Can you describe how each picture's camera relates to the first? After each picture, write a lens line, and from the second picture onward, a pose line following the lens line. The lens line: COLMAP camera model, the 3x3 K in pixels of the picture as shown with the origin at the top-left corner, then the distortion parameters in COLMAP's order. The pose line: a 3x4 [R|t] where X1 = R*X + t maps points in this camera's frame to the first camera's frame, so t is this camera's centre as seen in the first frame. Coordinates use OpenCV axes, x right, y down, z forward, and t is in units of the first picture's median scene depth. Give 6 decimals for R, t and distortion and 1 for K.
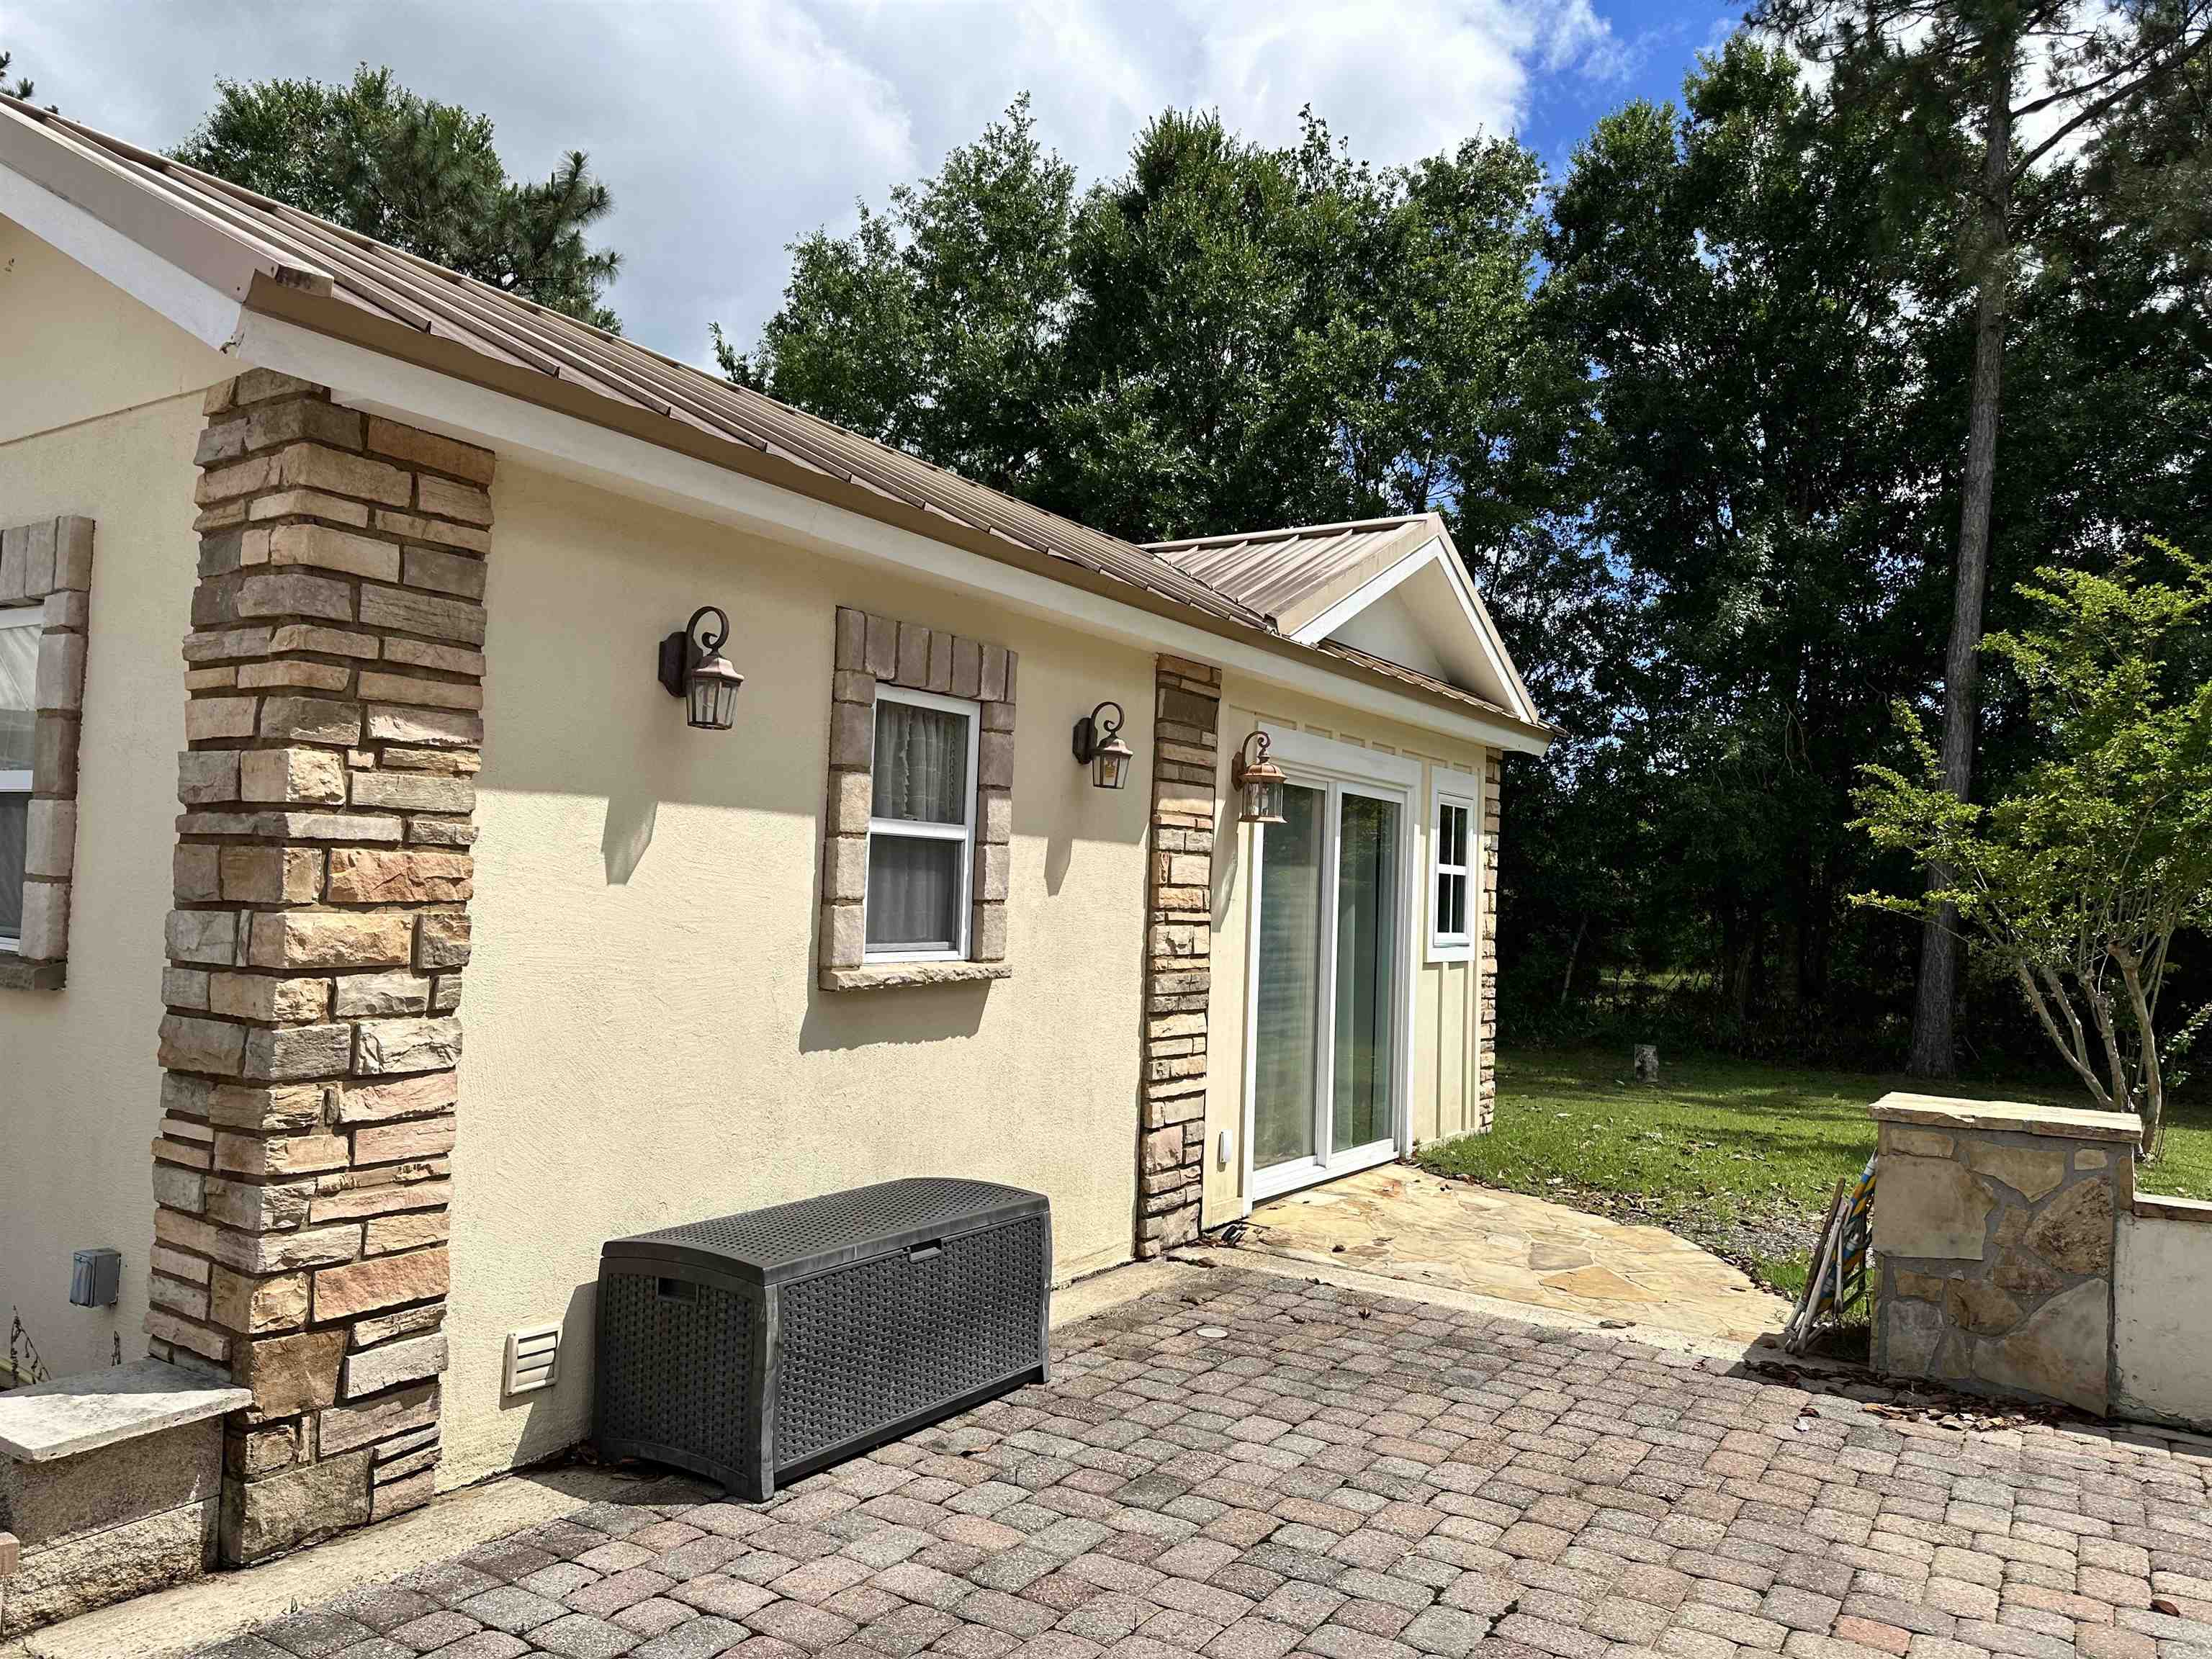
lens RADIAL K [[1561.0, 0, 1086.9], [0, 1561.0, 827.4], [0, 0, 1]] dist [0.032927, -0.036530]
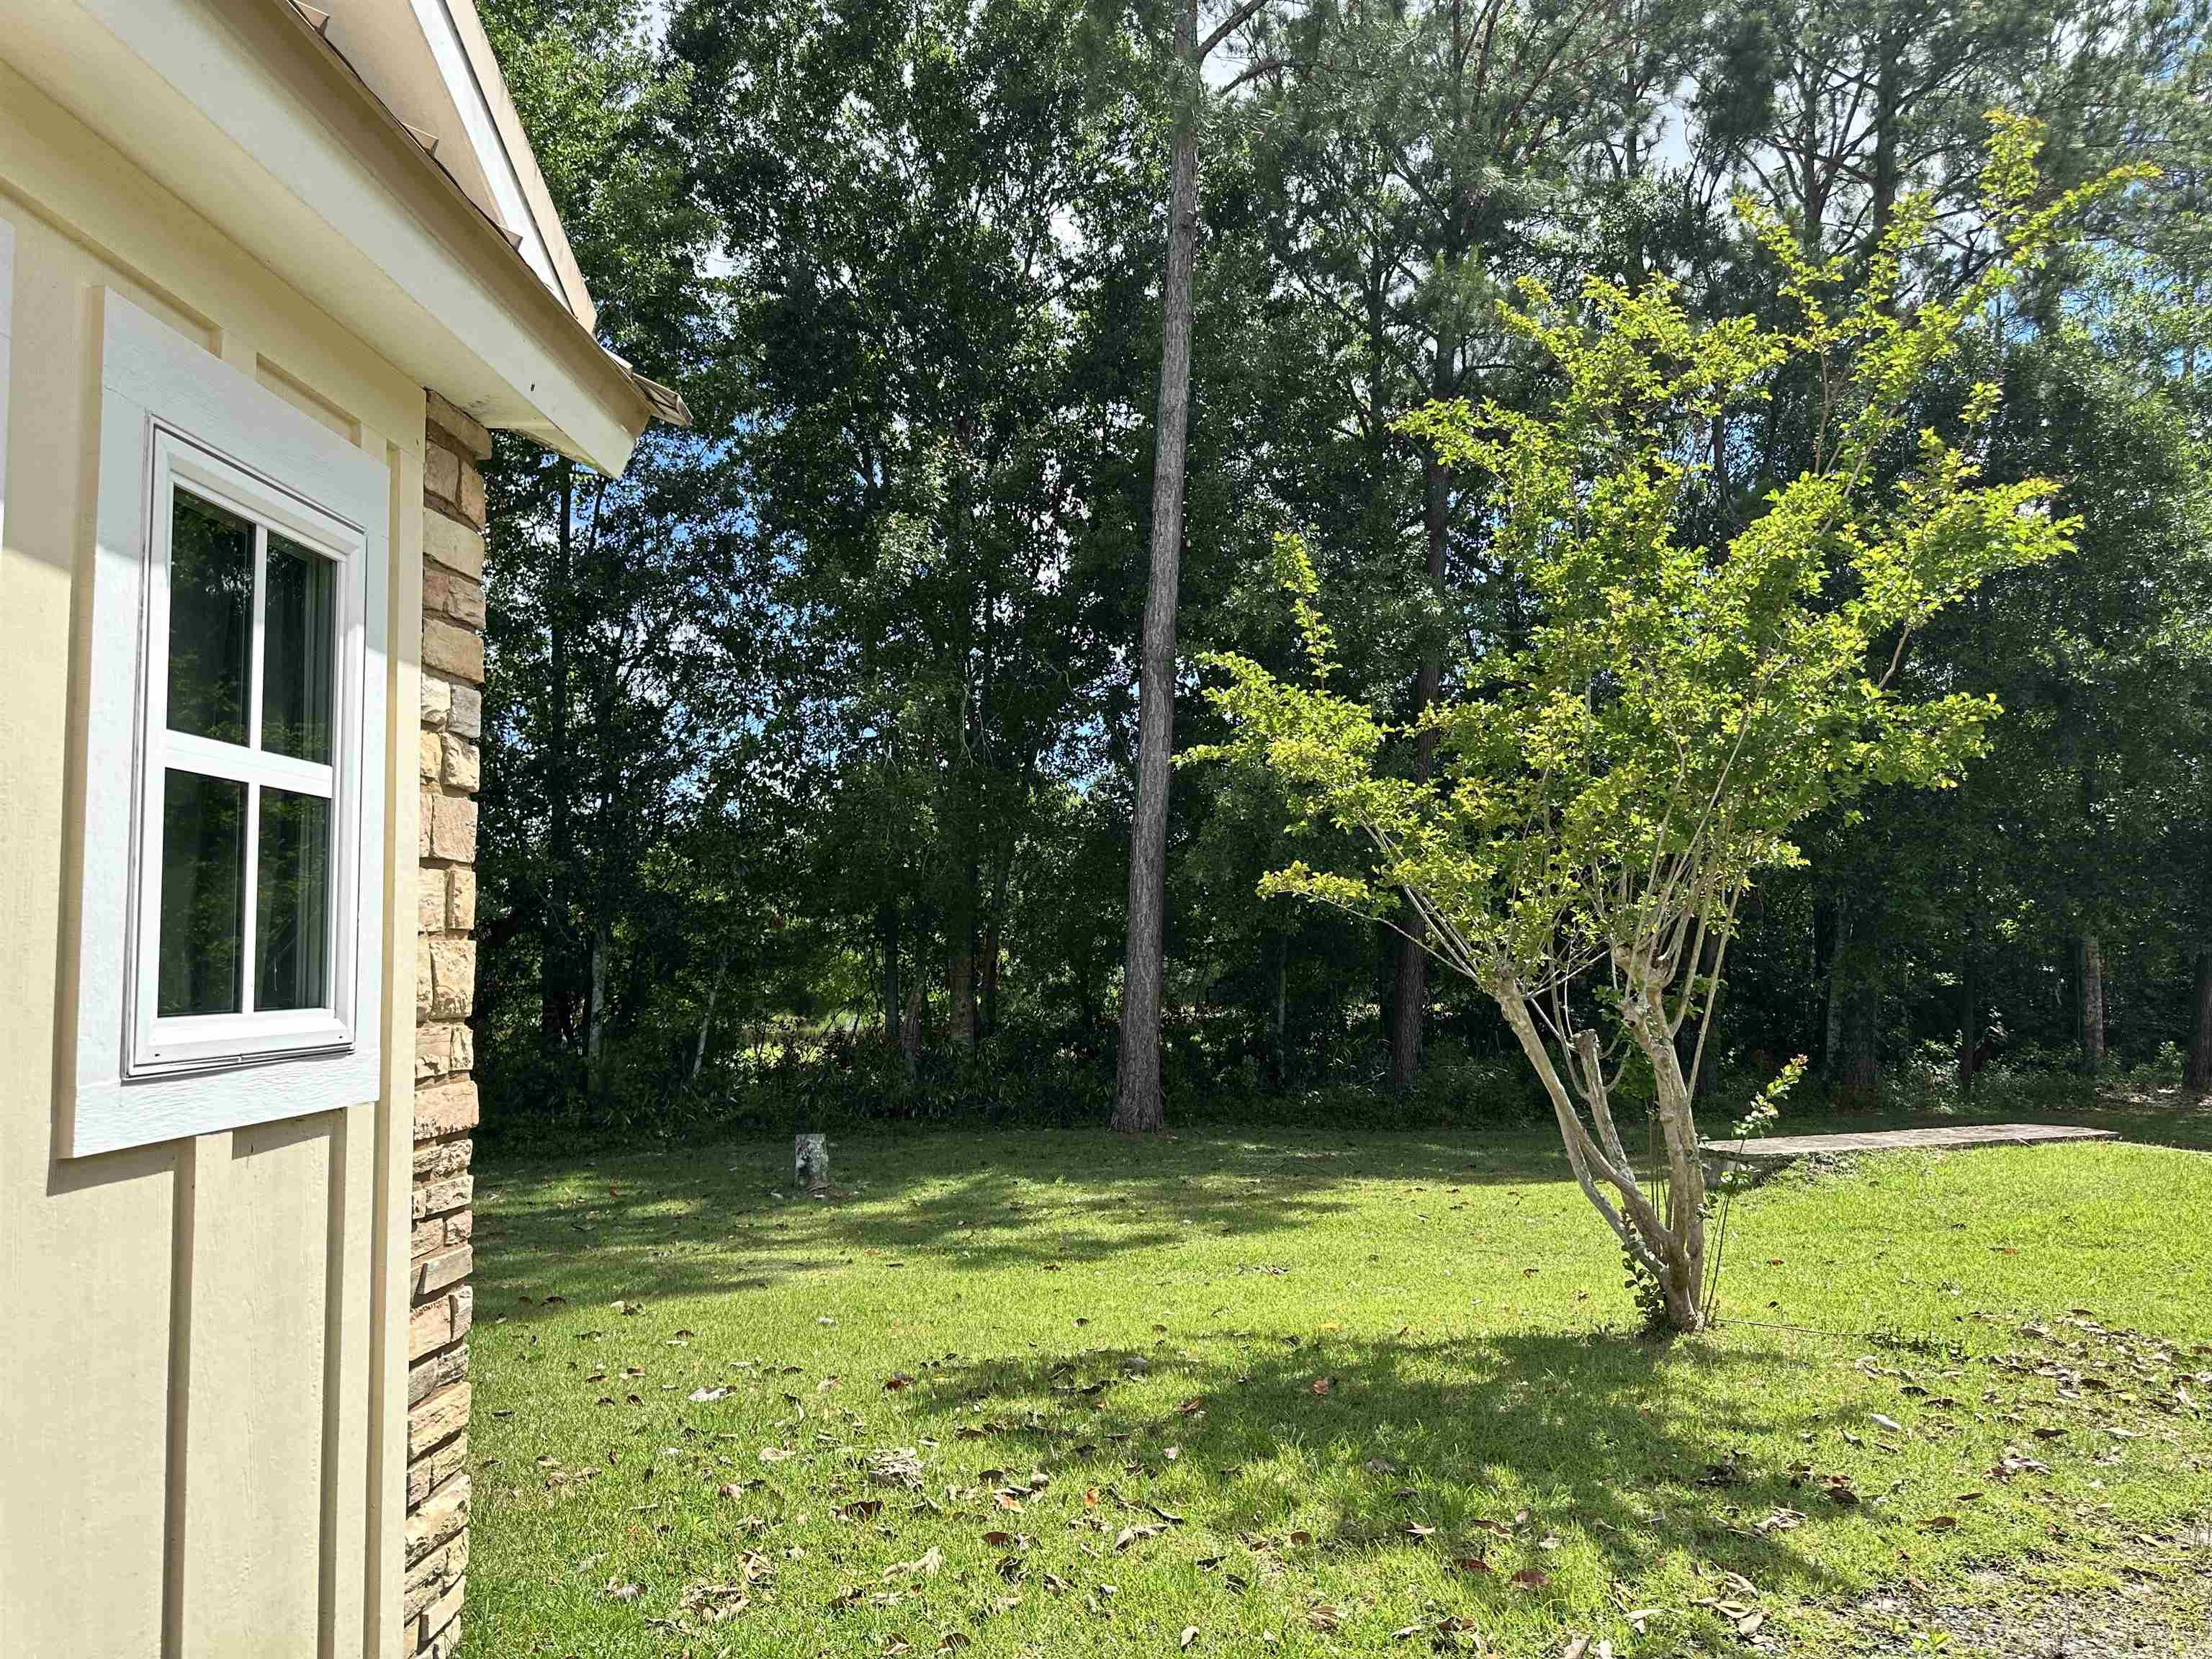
lens RADIAL K [[1561.0, 0, 1091.9], [0, 1561.0, 856.7], [0, 0, 1]] dist [0.032927, -0.036530]
pose [[0.855253, -0.008325, 0.518144, 0.402073], [0.013251, 0.999895, -0.005808, 0.083888], [-0.518042, 0.011834, 0.855273, 1.306449]]
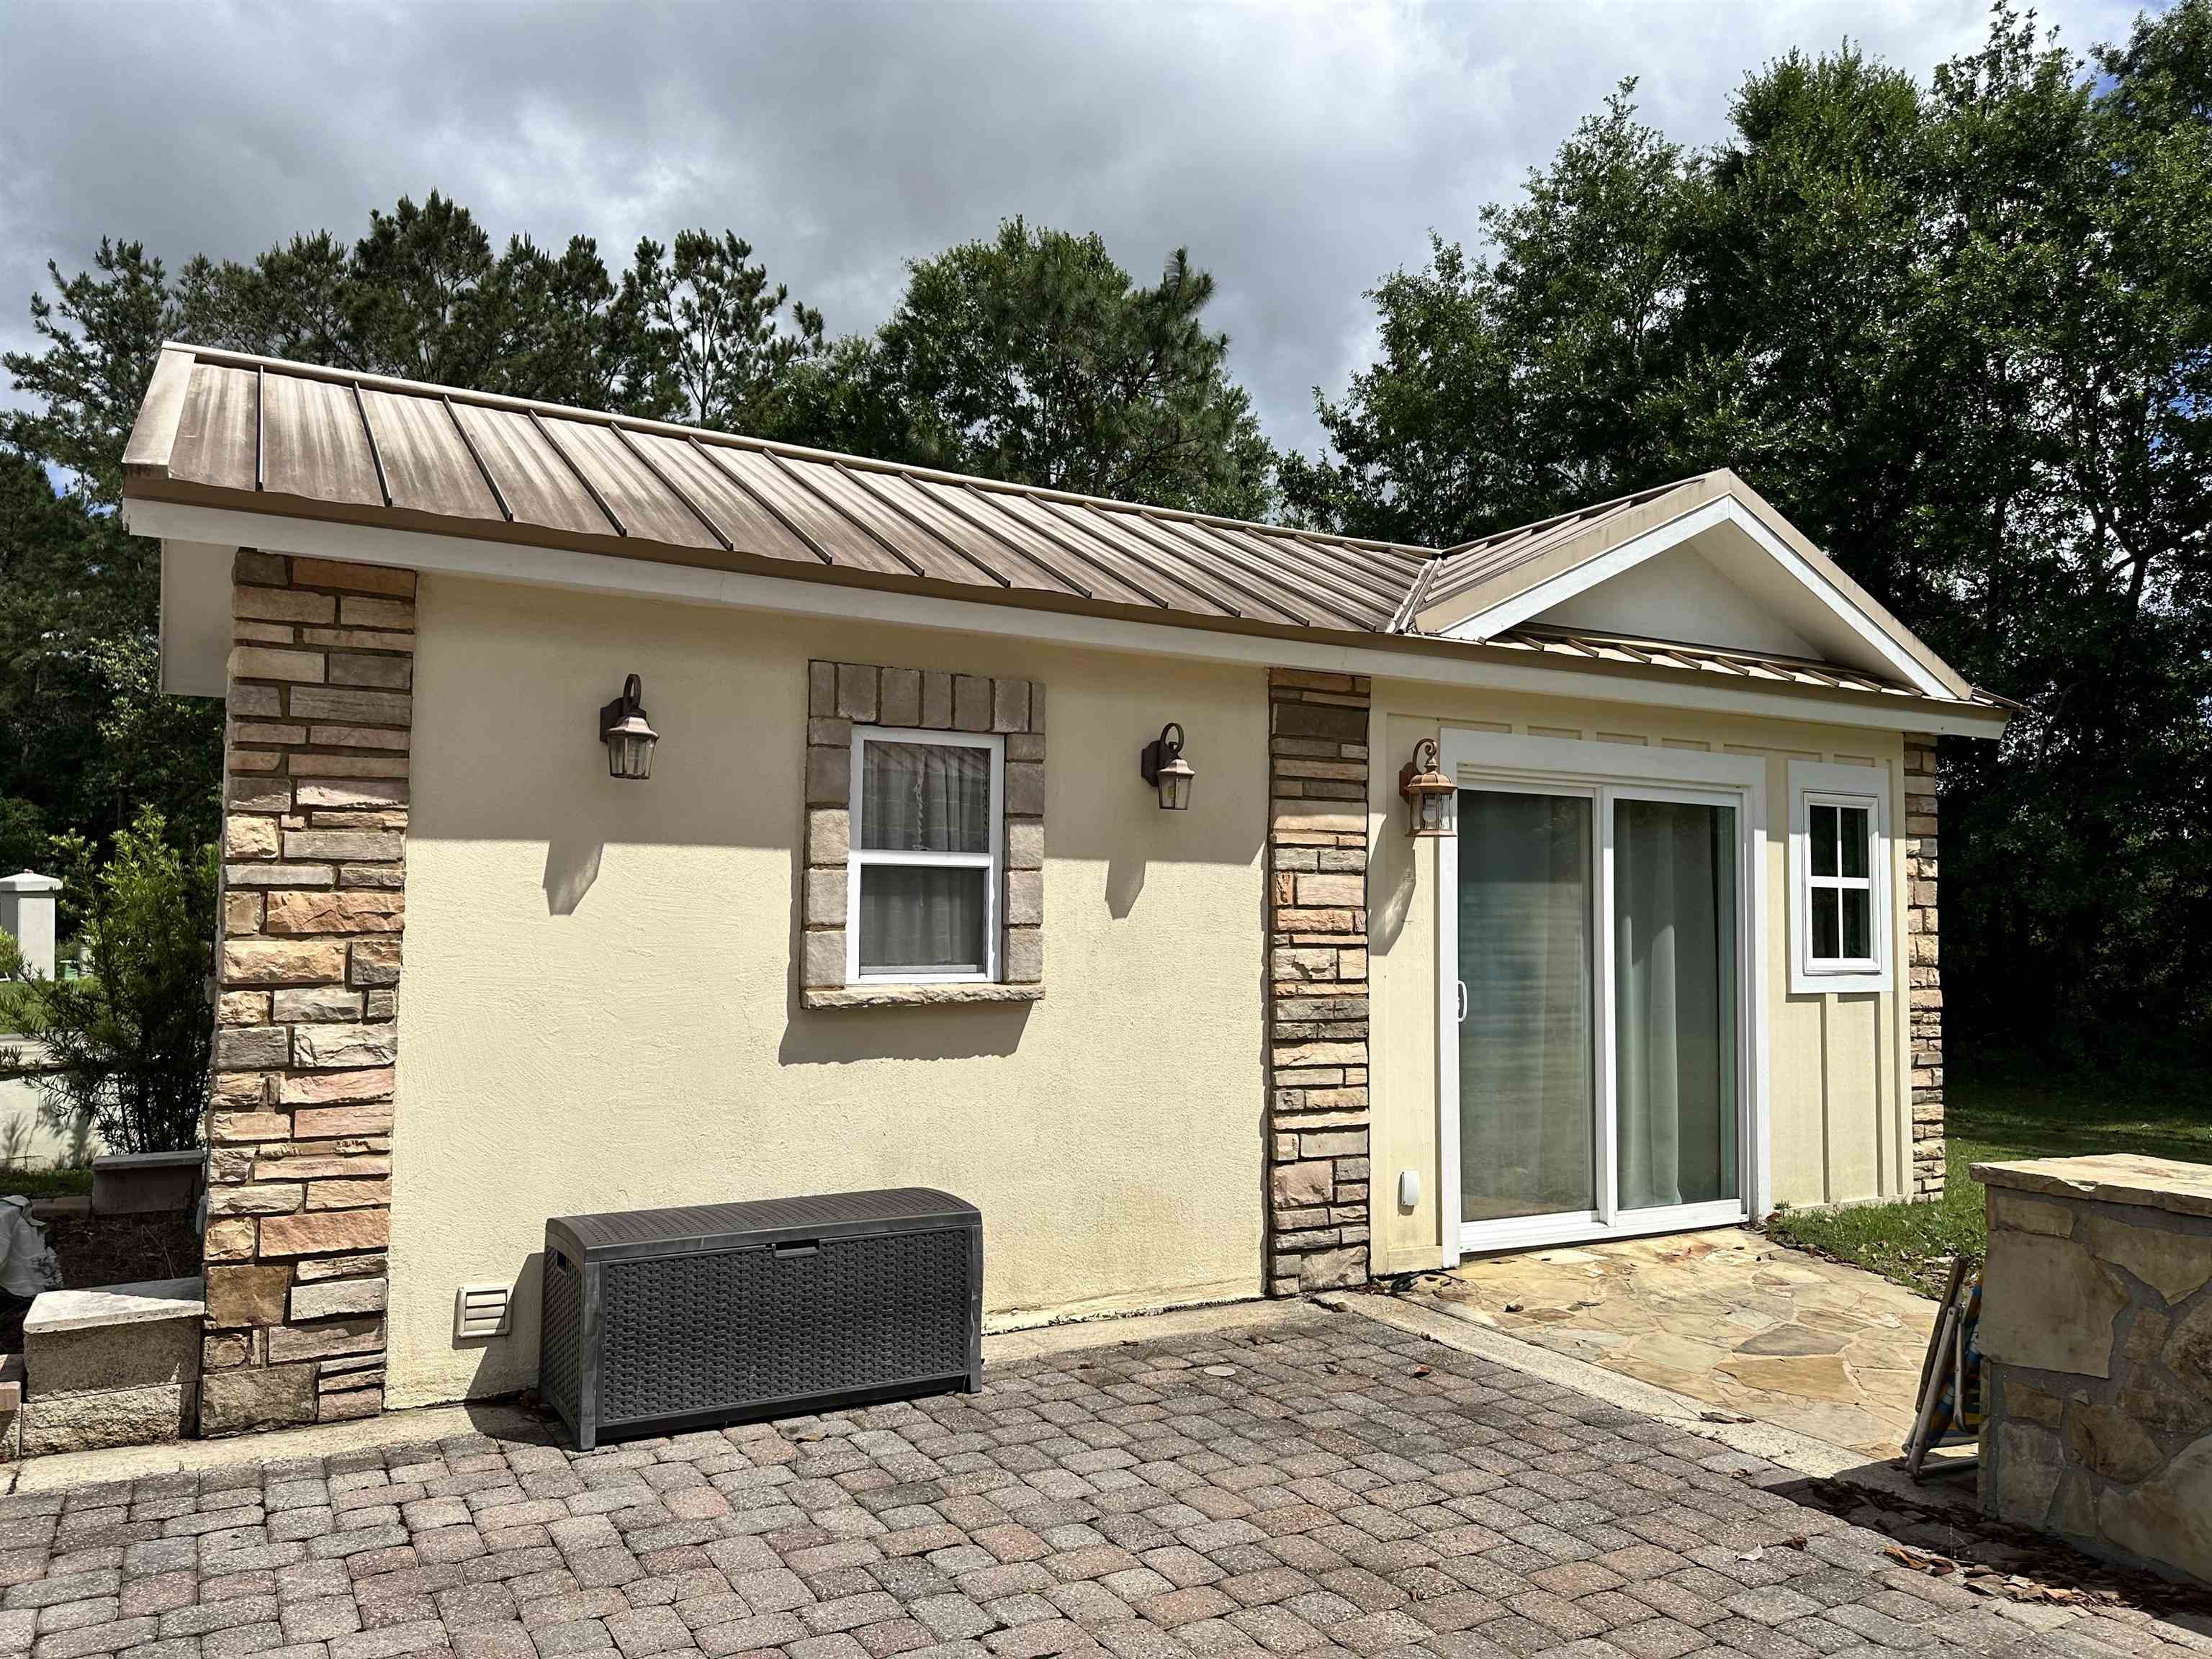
lens RADIAL K [[1561.0, 0, 1066.9], [0, 1561.0, 823.0], [0, 0, 1]] dist [0.032927, -0.036530]
pose [[0.881786, -0.053416, -0.468615, 0.489251], [0.039088, 0.998425, -0.040257, 0.024021], [0.470027, 0.017180, 0.882485, 0.109522]]
